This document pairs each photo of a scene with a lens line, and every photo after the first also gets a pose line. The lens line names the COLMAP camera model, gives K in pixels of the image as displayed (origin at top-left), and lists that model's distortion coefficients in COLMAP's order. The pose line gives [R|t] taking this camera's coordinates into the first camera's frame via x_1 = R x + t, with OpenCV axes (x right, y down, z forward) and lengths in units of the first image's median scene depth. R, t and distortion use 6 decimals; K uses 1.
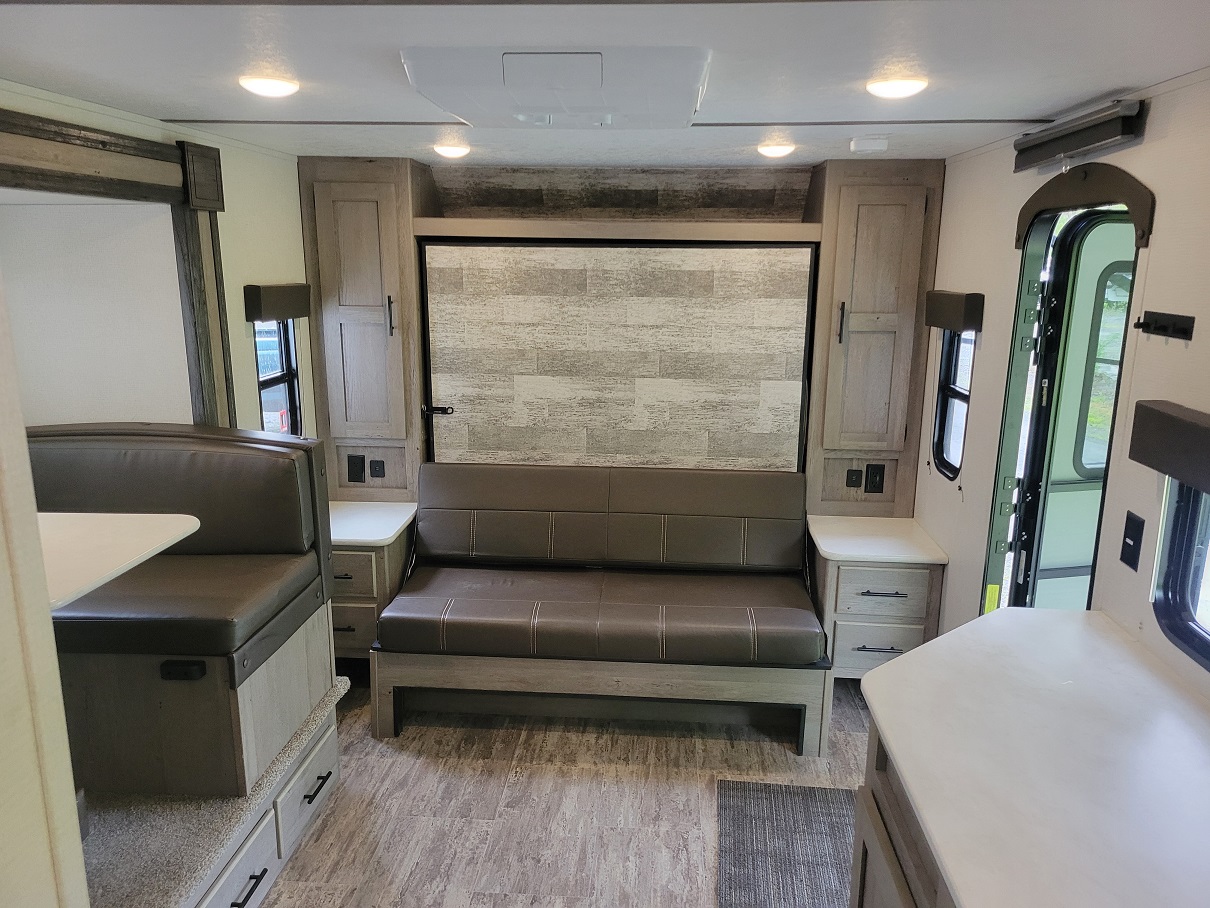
lens RADIAL K [[901.5, 0, 600.1], [0, 901.5, 474.4], [0, 0, 1]] dist [0.000915, 0.000612]
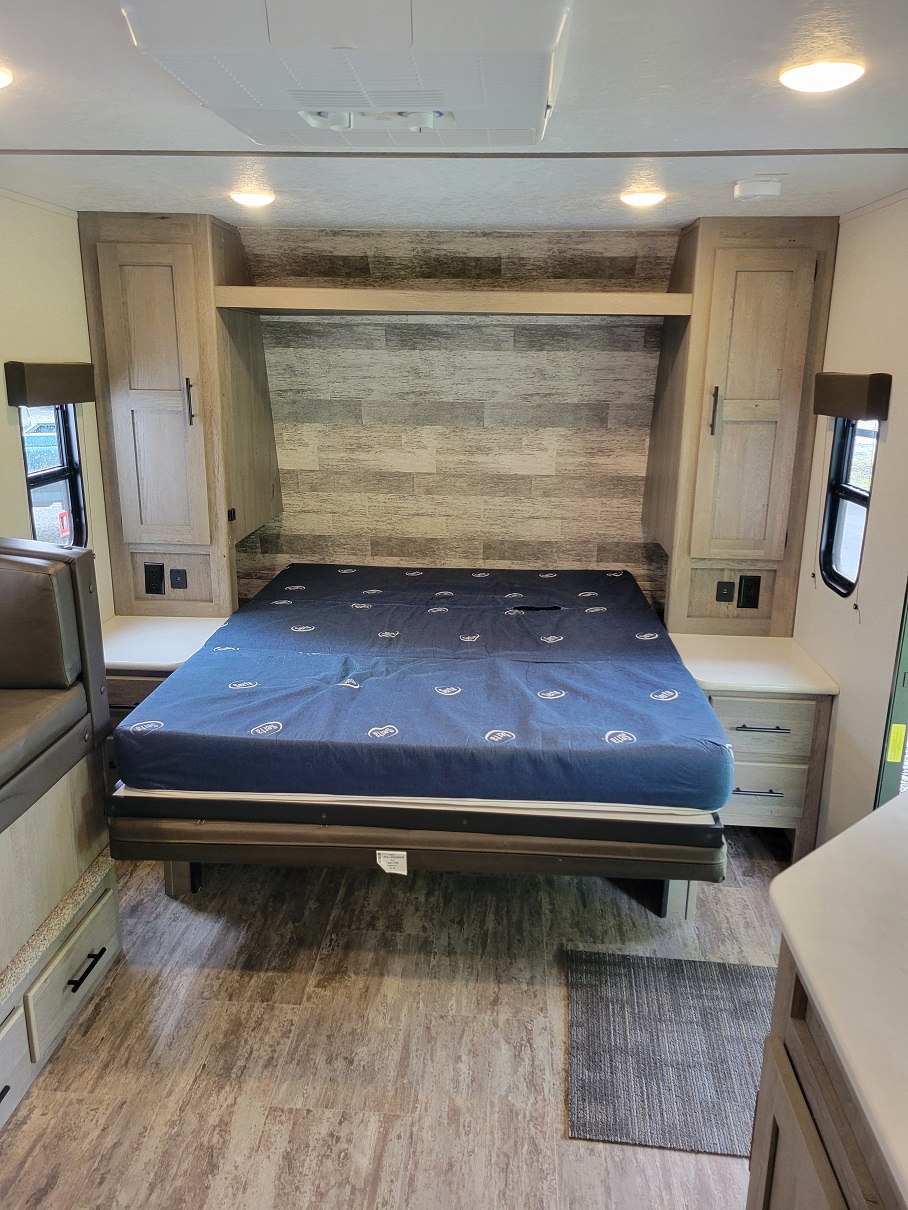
lens RADIAL K [[912.4, 0, 454.0], [0, 912.4, 605.0], [0, 0, 1]] dist [0.005224, 0.002490]
pose [[0.999954, 0.001539, 0.009435, 0.013386], [-0.001862, 0.999410, 0.034310, -0.014289], [-0.009377, -0.034326, 0.999367, 0.138657]]
